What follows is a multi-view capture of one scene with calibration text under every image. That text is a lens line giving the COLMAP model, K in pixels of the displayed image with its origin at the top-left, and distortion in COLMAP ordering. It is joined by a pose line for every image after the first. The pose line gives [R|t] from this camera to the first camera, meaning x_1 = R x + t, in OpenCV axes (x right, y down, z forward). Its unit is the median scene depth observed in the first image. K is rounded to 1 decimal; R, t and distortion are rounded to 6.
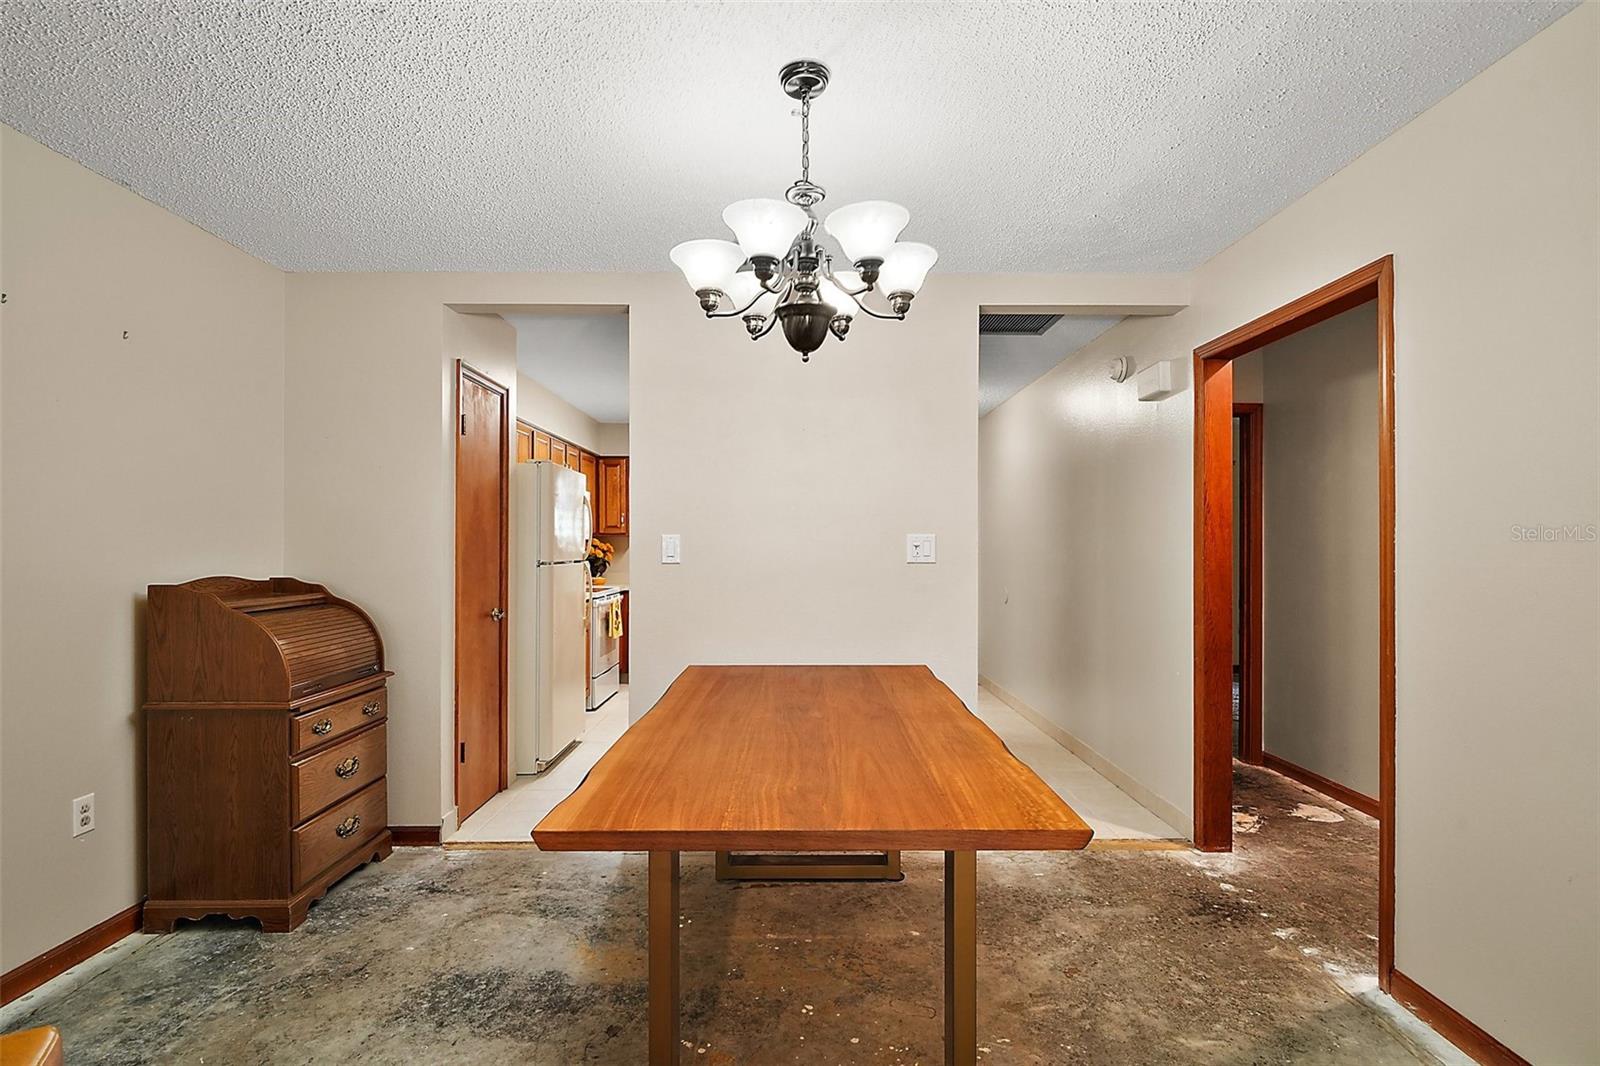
lens RADIAL K [[752.7, 0, 806.0], [0, 752.7, 545.1], [0, 0, 1]] dist [-0.003595, -0.000670]
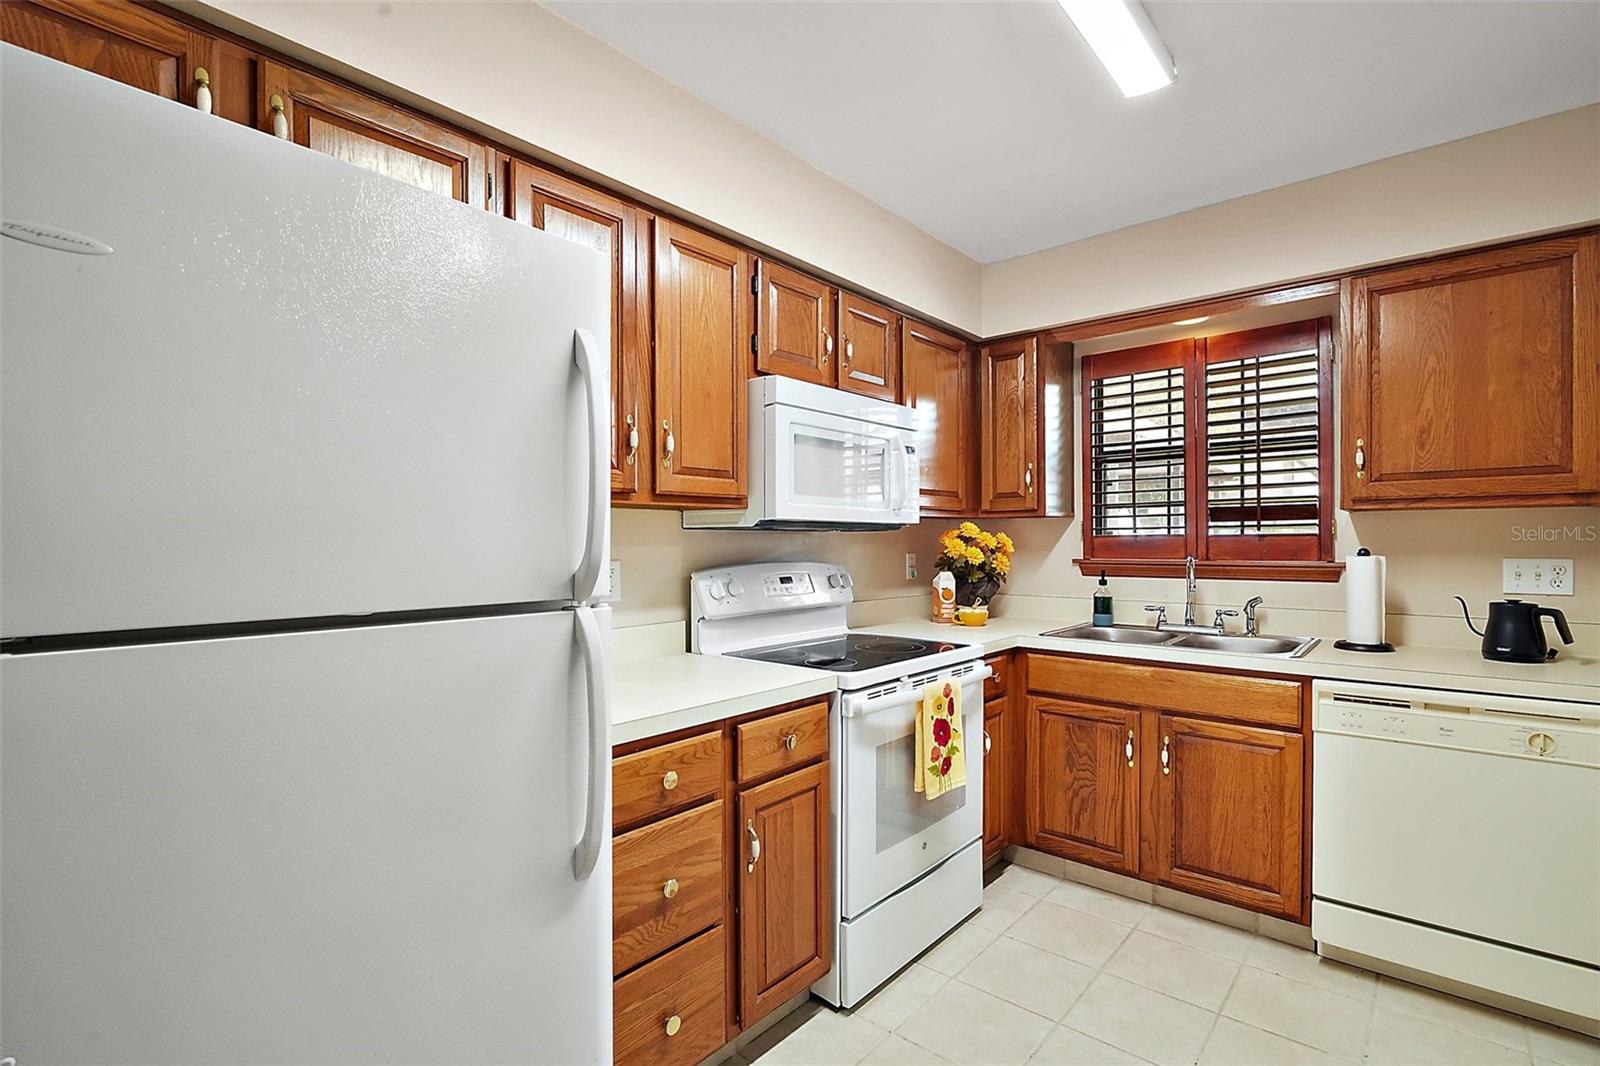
lens RADIAL K [[752.7, 0, 806.0], [0, 752.7, 545.1], [0, 0, 1]] dist [-0.003595, -0.000670]
pose [[0.750655, 0.002653, -0.660689, -0.130388], [0.005188, 0.999937, 0.009909, 0.000164], [0.660674, -0.010865, 0.750595, 1.430875]]
